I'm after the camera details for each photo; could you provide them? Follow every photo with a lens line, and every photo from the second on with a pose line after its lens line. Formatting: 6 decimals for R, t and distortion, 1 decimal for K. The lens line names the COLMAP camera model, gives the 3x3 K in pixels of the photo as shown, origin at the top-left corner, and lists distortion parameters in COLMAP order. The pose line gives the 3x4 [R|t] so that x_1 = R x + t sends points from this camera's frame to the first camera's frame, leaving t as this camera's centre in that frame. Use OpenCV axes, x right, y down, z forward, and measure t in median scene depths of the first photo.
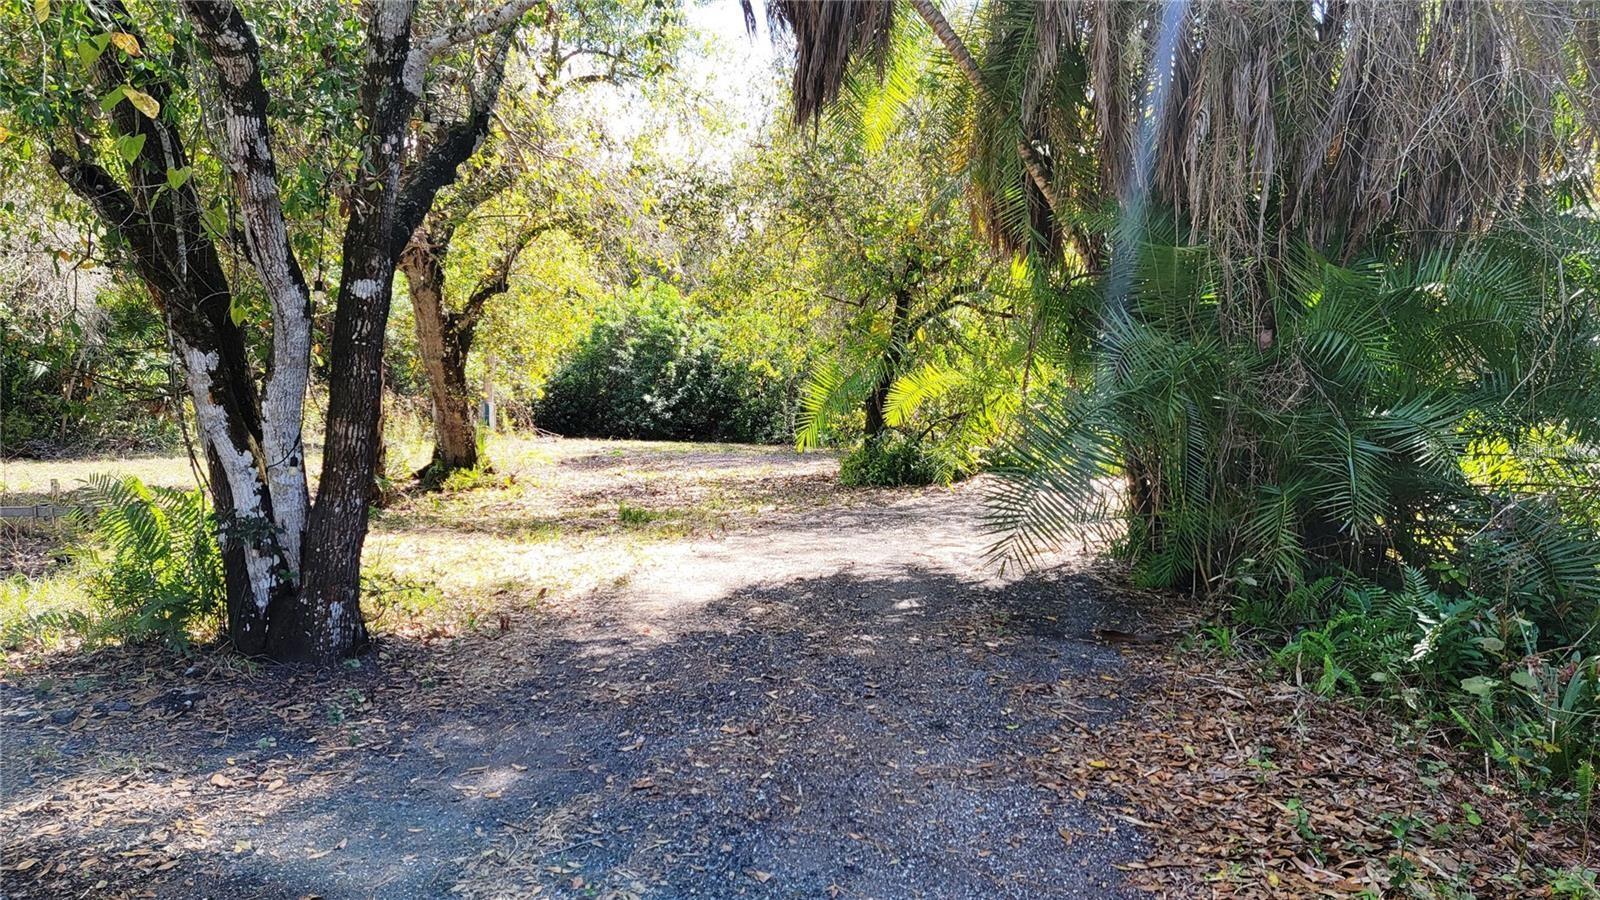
lens RADIAL K [[1067.1, 0, 816.3], [0, 1067.1, 480.4], [0, 0, 1]] dist [0.068954, -0.057142]
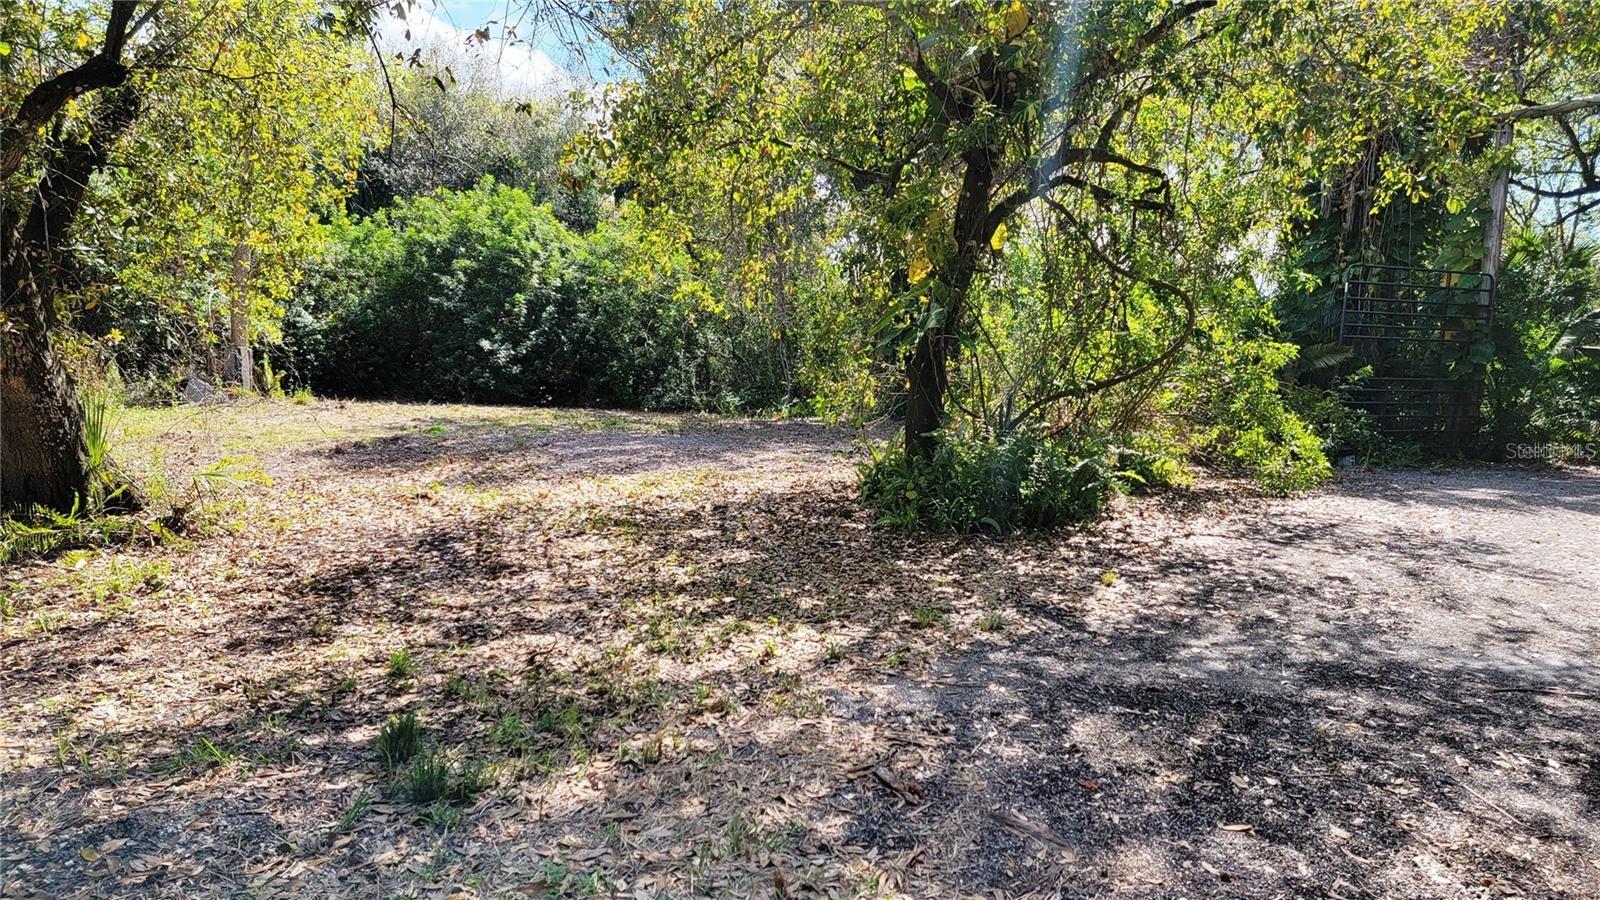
lens RADIAL K [[1067.1, 0, 816.3], [0, 1067.1, 480.4], [0, 0, 1]] dist [0.068954, -0.057142]
pose [[0.990548, -0.005054, 0.137071, -0.051305], [-0.001524, 0.998854, 0.047843, -0.028221], [-0.137156, -0.047600, 0.989405, 0.345252]]
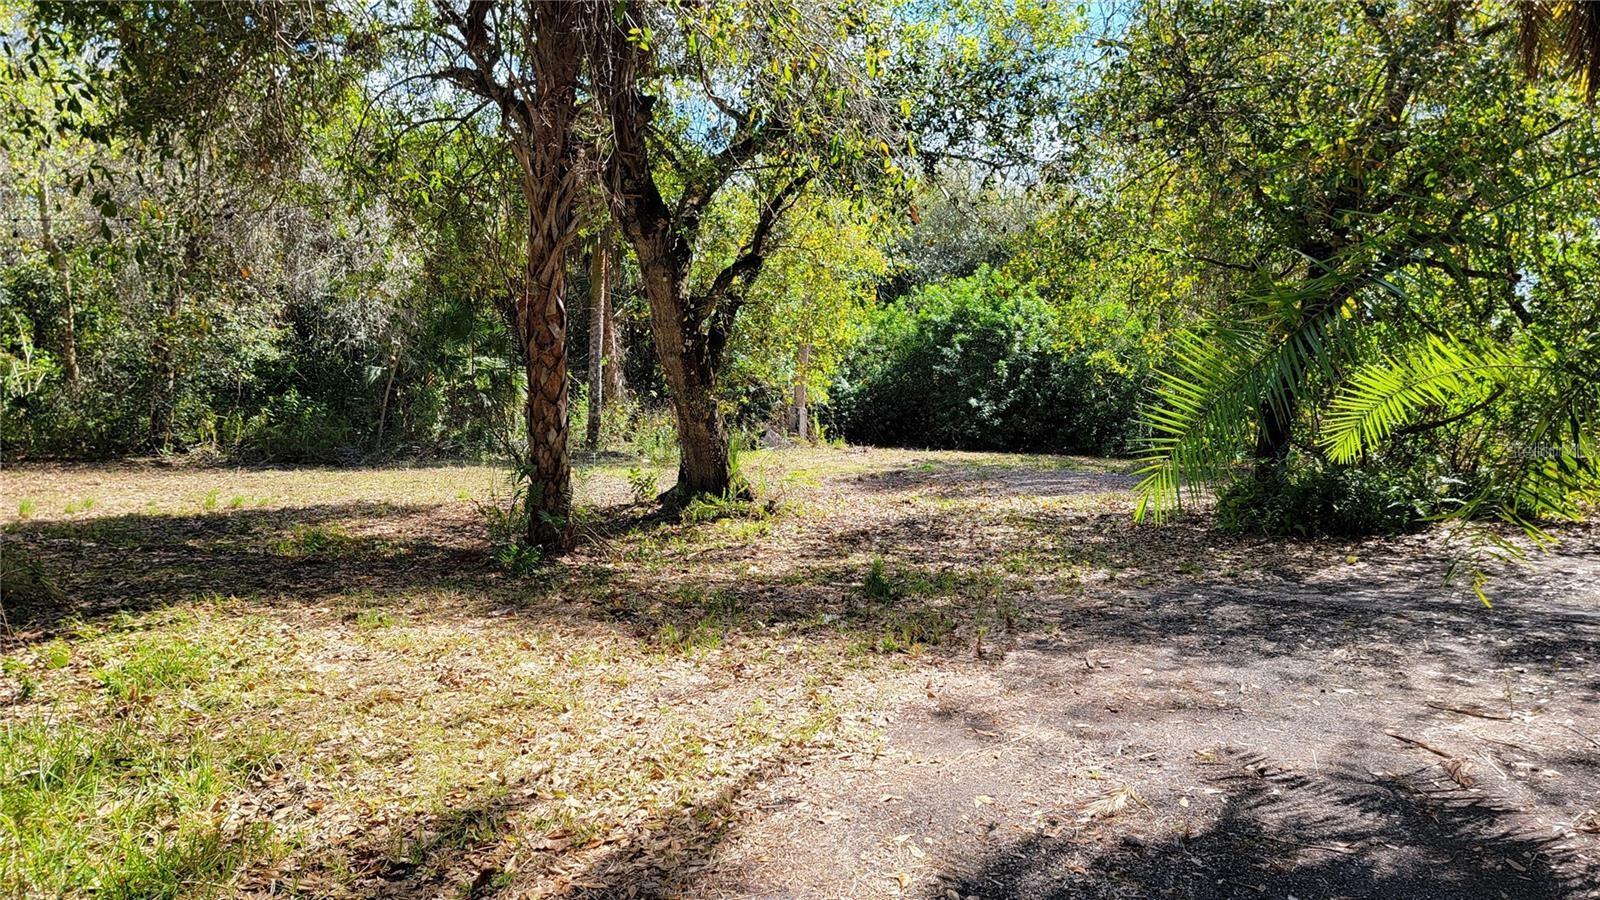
lens RADIAL K [[1067.1, 0, 816.3], [0, 1067.1, 480.4], [0, 0, 1]] dist [0.068954, -0.057142]
pose [[0.947224, 0.021795, -0.319829, -0.000117], [-0.022566, 0.999745, 0.001296, -0.015446], [0.319776, 0.005990, 0.947474, 0.182910]]
